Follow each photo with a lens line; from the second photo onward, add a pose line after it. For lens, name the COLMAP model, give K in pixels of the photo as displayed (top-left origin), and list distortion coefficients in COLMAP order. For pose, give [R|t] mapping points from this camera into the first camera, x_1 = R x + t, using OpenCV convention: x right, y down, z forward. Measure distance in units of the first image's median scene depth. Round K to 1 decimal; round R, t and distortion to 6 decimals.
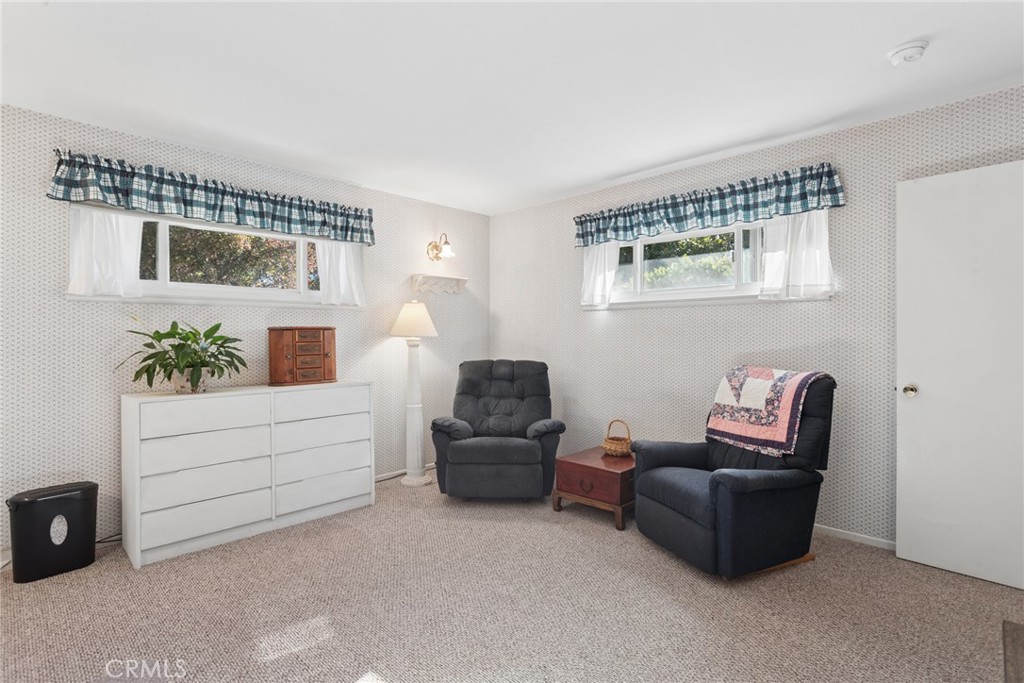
lens RADIAL K [[501.2, 0, 513.9], [0, 501.2, 337.6], [0, 0, 1]] dist [-0.000882, 0.000171]
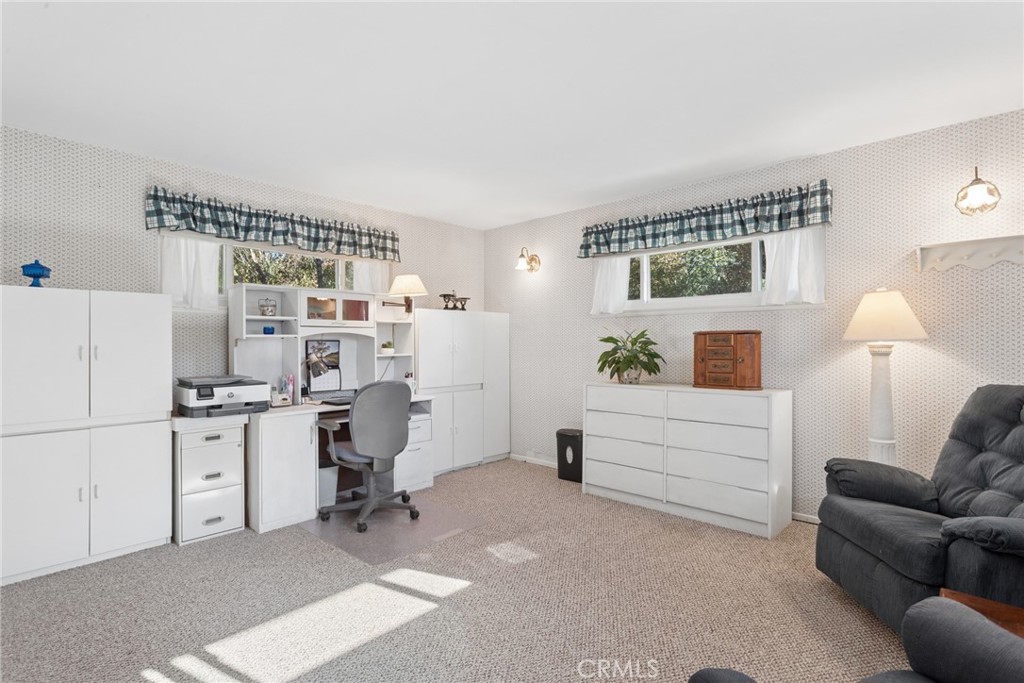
lens RADIAL K [[501.2, 0, 514.1], [0, 501.2, 343.1], [0, 0, 1]] dist [-0.000882, 0.000171]
pose [[0.012992, 0.004729, -0.999904, 0.612836], [-0.002465, 0.999986, 0.004698, -0.001195], [0.999913, 0.002404, 0.013004, 0.614933]]
